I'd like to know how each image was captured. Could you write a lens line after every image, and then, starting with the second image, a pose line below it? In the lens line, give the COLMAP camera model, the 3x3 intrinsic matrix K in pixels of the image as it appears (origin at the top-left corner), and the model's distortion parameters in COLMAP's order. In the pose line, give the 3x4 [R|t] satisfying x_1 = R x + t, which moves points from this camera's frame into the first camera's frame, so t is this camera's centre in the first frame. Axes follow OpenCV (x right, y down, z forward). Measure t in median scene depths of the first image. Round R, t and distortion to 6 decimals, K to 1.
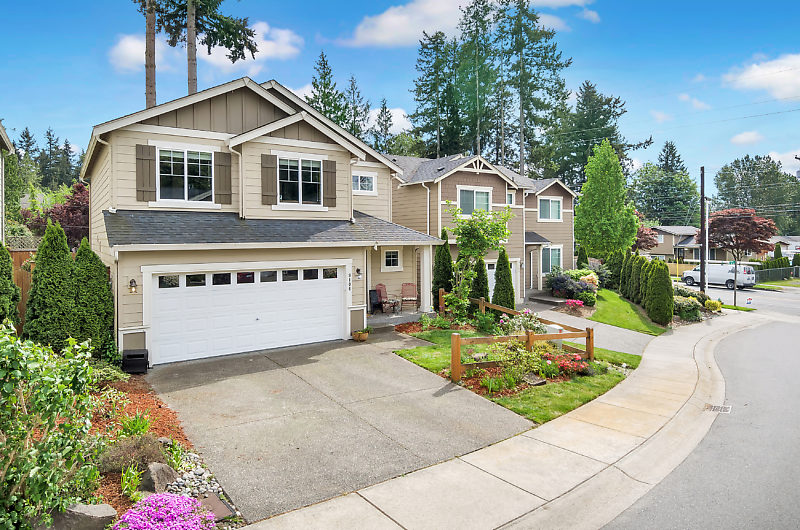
lens RADIAL K [[498.4, 0, 403.2], [0, 498.4, 252.1], [0, 0, 1]] dist [0.070336, -0.090098]
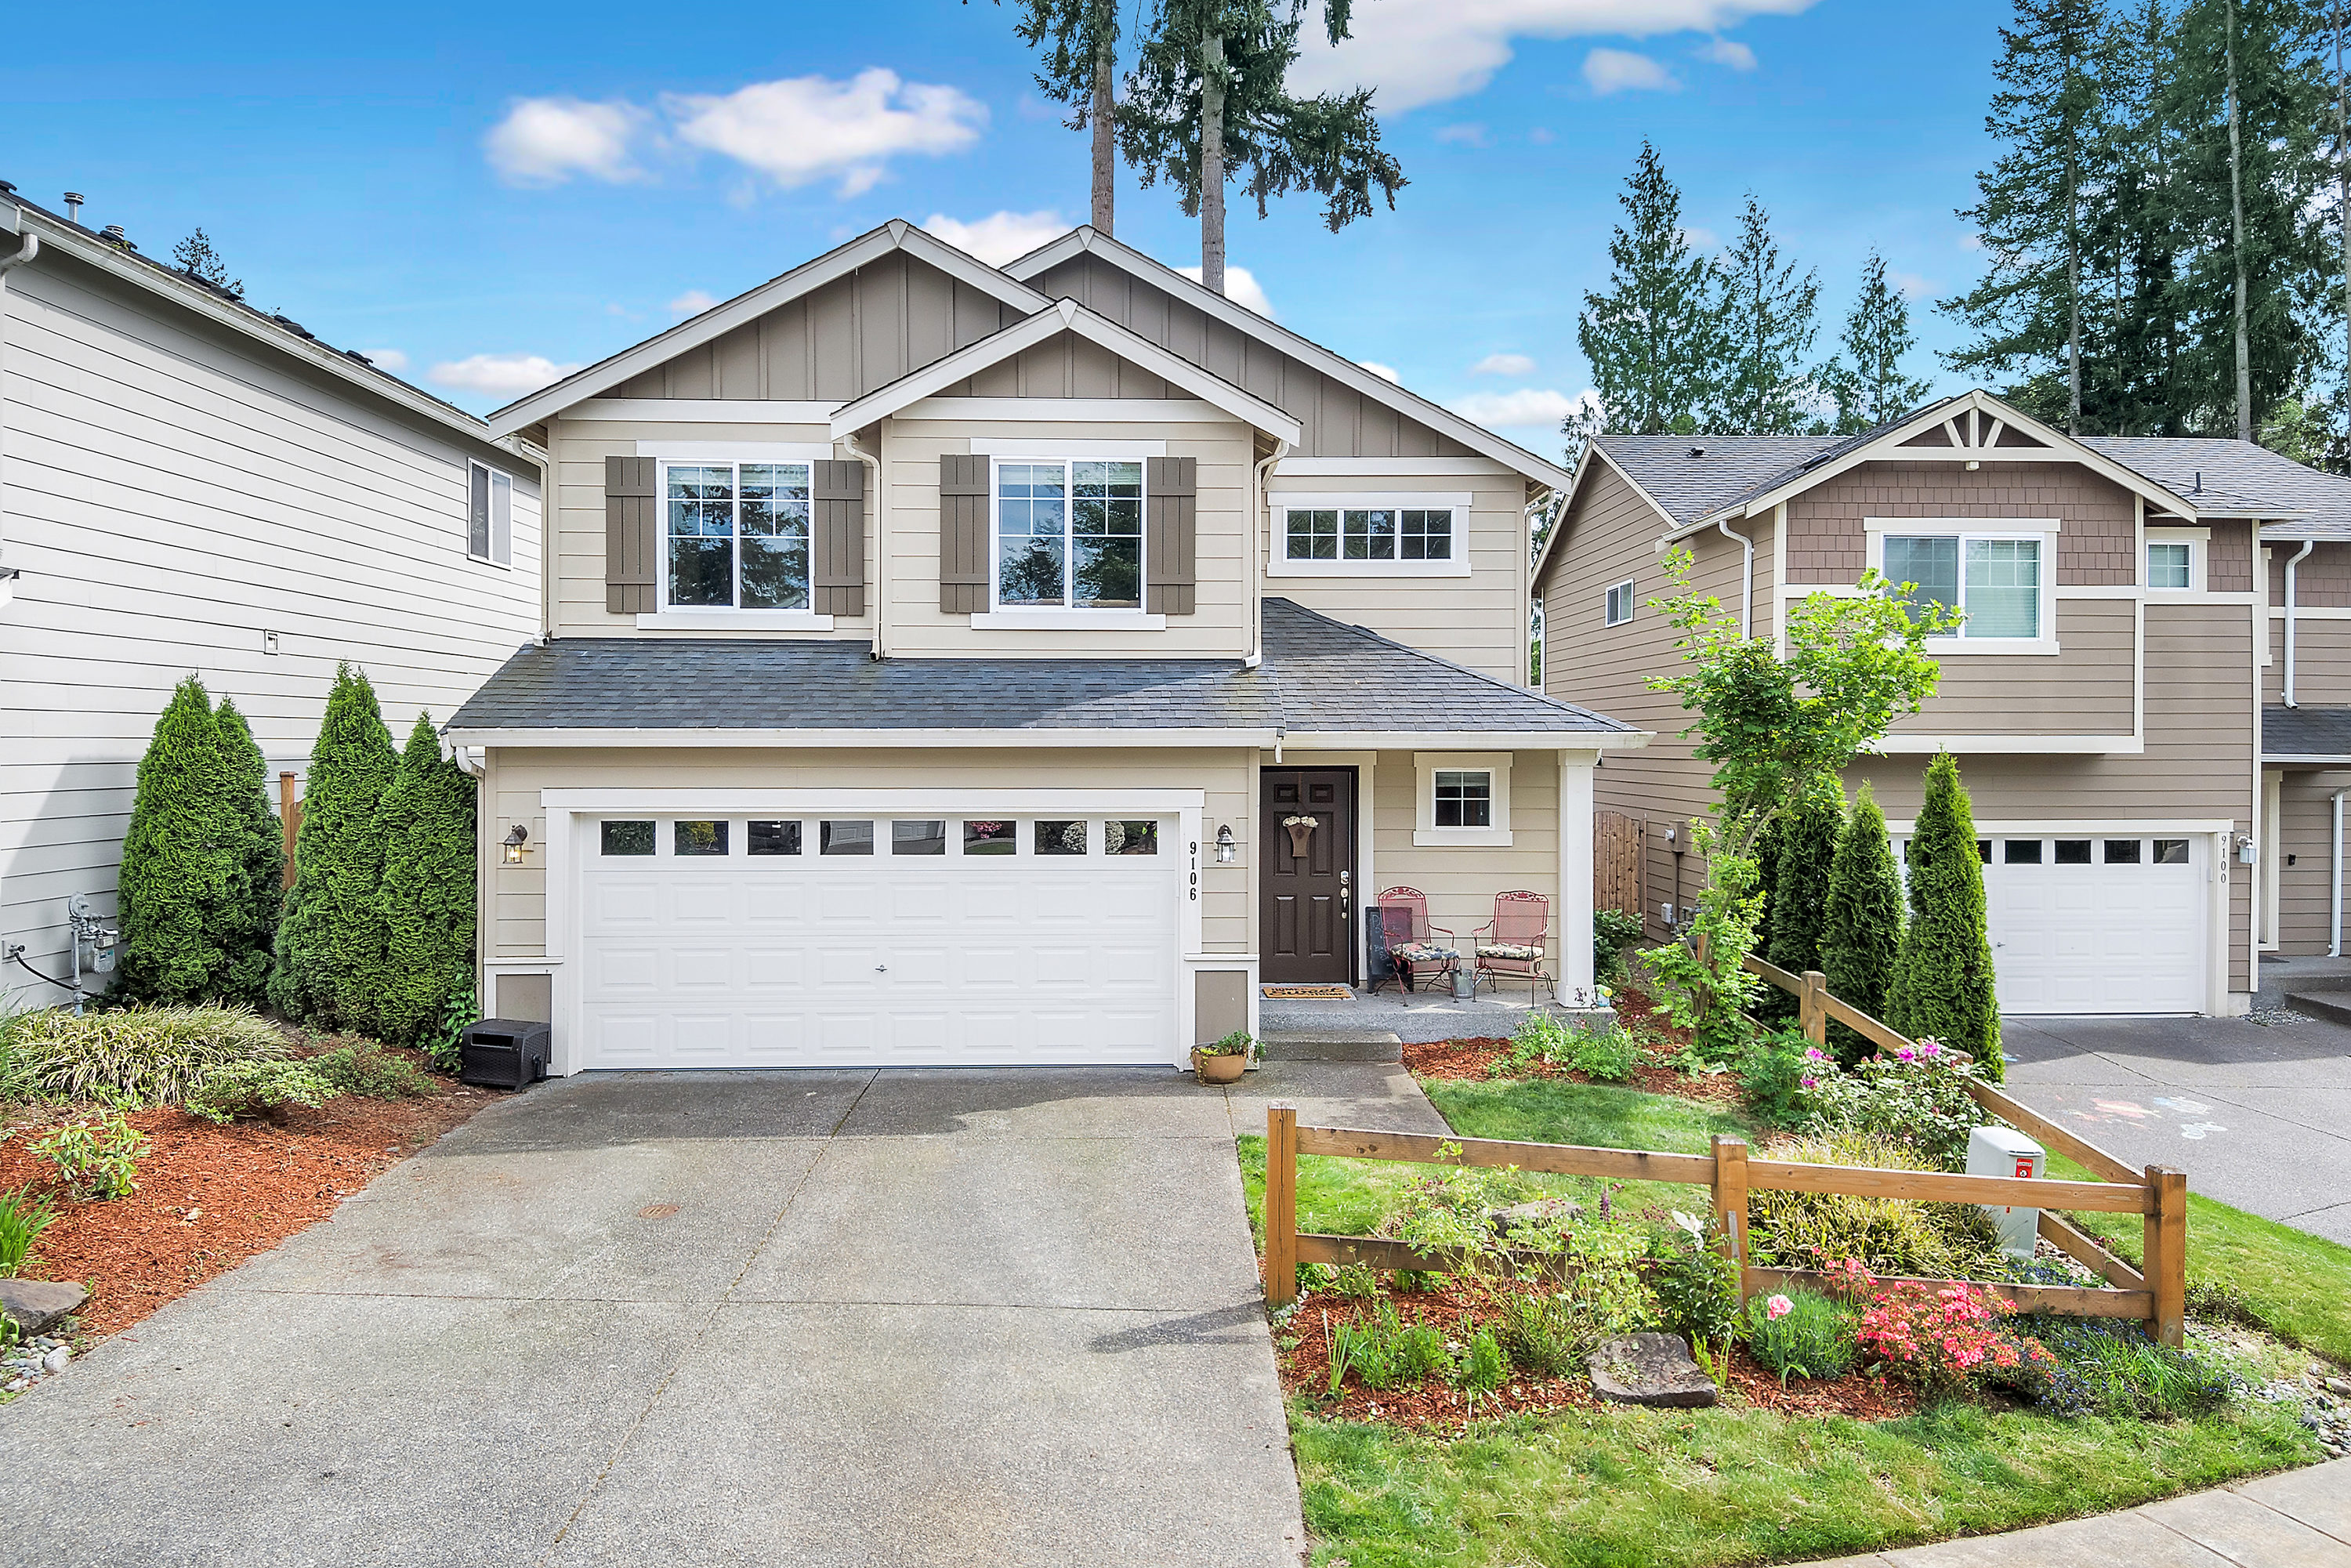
lens RADIAL K [[1439.1, 0, 1175.5], [0, 1439.1, 784.0], [0, 0, 1]] dist [0.087833, -0.118717]
pose [[0.838788, 0.020867, -0.544059, 0.300076], [-0.022542, 0.999739, 0.003590, 0.006385], [0.543992, 0.009253, 0.839040, 0.266769]]
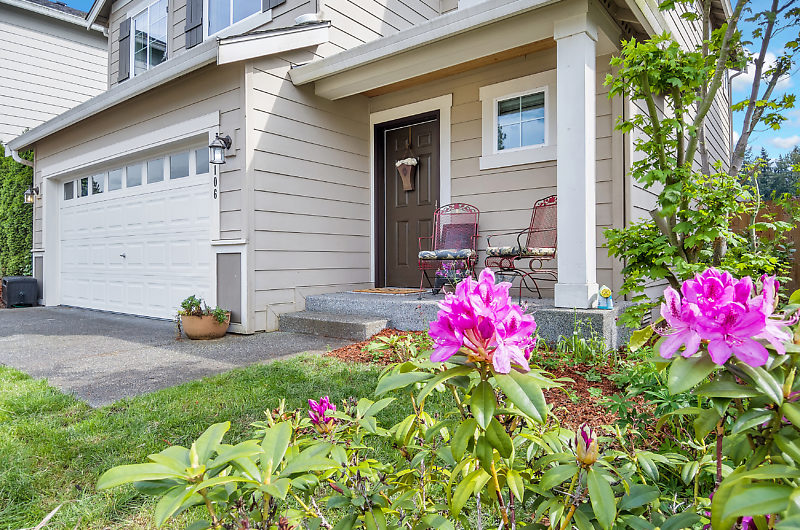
lens RADIAL K [[498.4, 0, 403.2], [0, 498.4, 252.1], [0, 0, 1]] dist [0.070336, -0.090098]
pose [[0.311693, -0.008772, -0.950142, 0.261543], [-0.026953, 0.999473, -0.018070, 0.107238], [0.949800, 0.031241, 0.311293, 0.912055]]
